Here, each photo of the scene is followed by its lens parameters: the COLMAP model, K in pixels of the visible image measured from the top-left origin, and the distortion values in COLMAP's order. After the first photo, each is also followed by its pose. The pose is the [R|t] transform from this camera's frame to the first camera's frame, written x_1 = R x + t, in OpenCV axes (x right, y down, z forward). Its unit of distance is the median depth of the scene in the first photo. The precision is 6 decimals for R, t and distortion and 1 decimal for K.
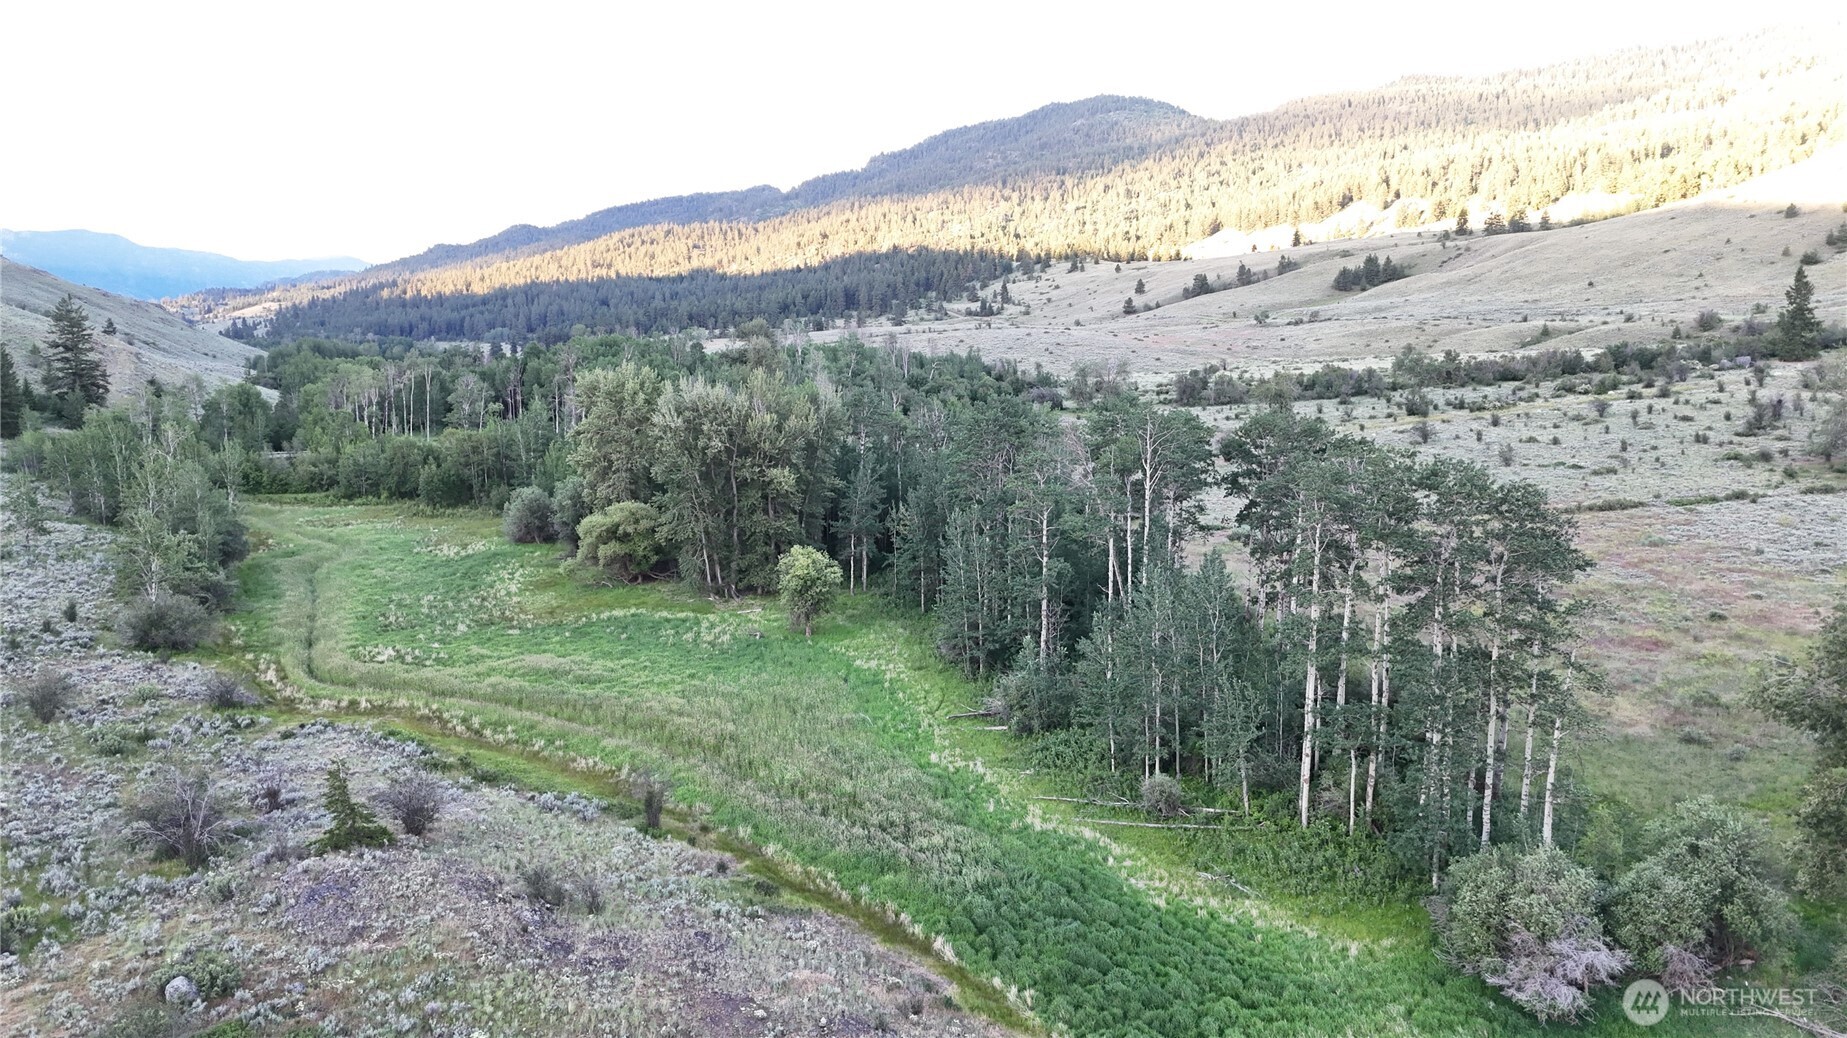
lens RADIAL K [[1307.1, 0, 922.4], [0, 1307.1, 517.7], [0, 0, 1]] dist [0.039180, -0.031146]
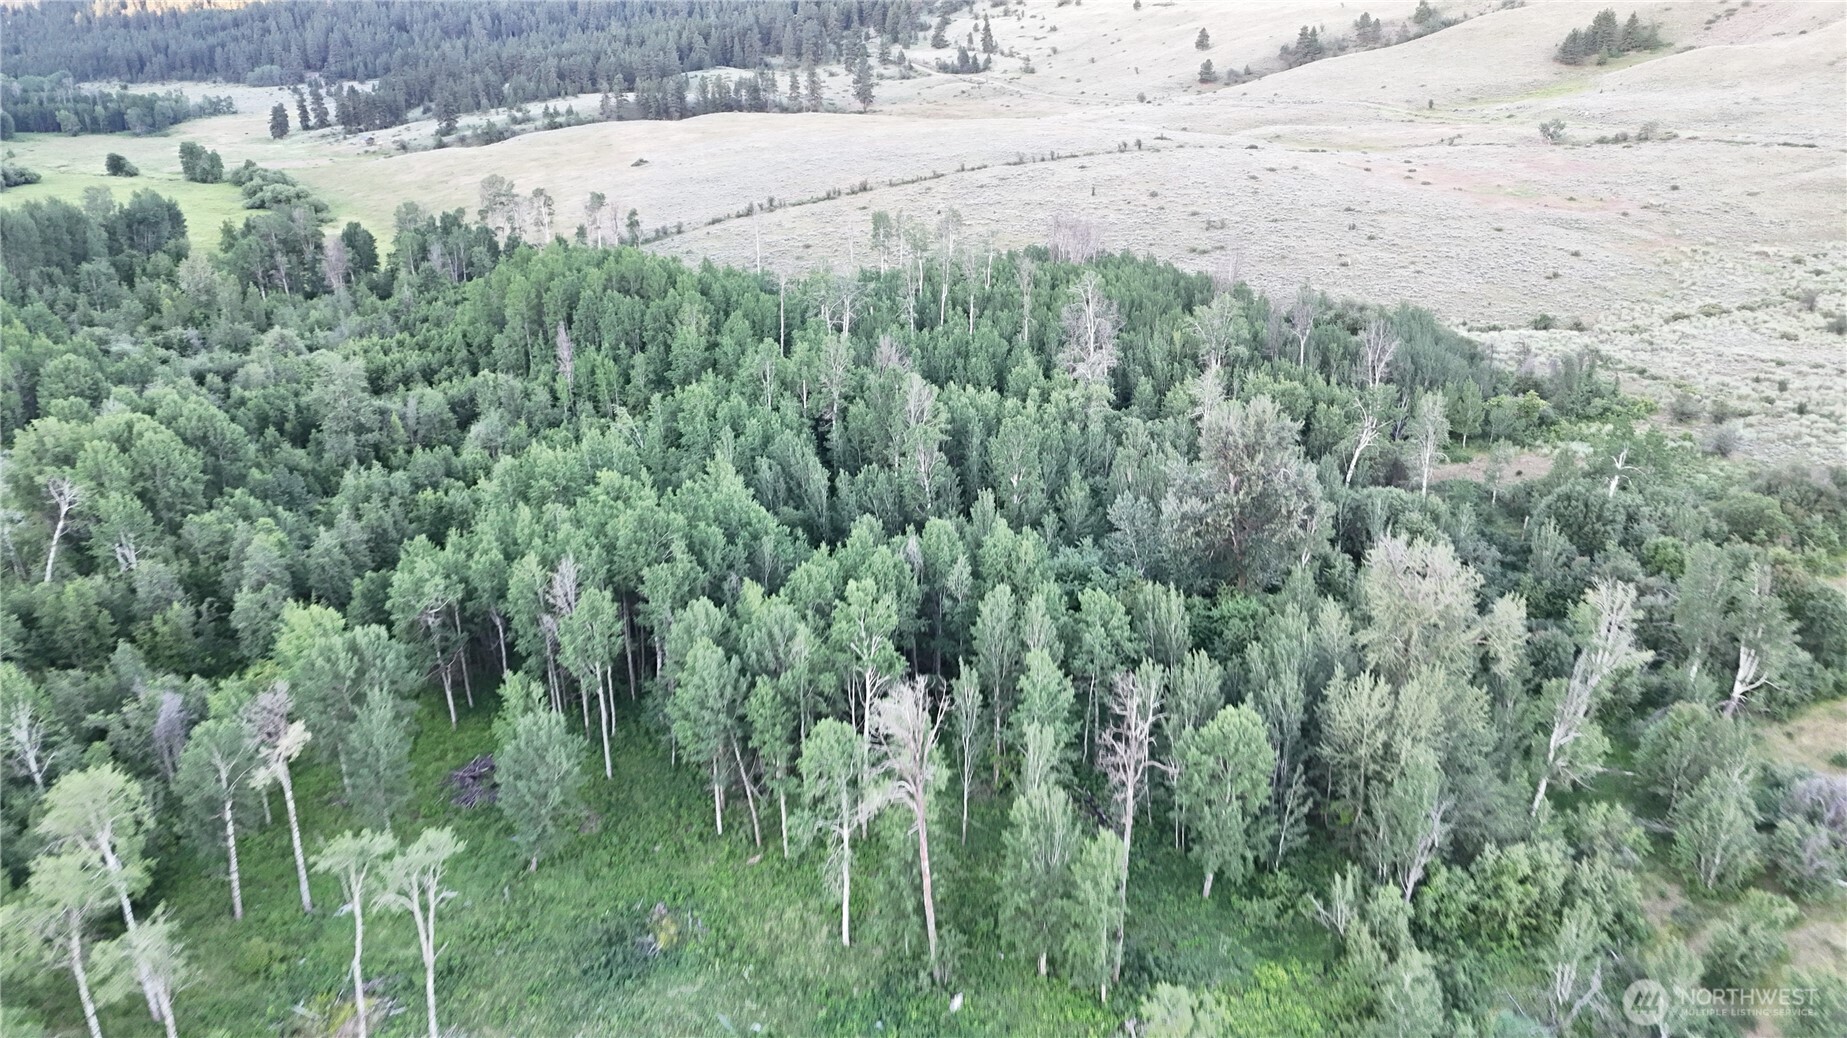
lens RADIAL K [[1307.1, 0, 925.4], [0, 1307.1, 519.9], [0, 0, 1]] dist [0.039180, -0.031146]
pose [[0.989869, -0.049110, 0.133218, -0.087808], [0.019369, 0.976212, 0.215951, -0.066960], [-0.140655, -0.211183, 0.967273, 0.225235]]
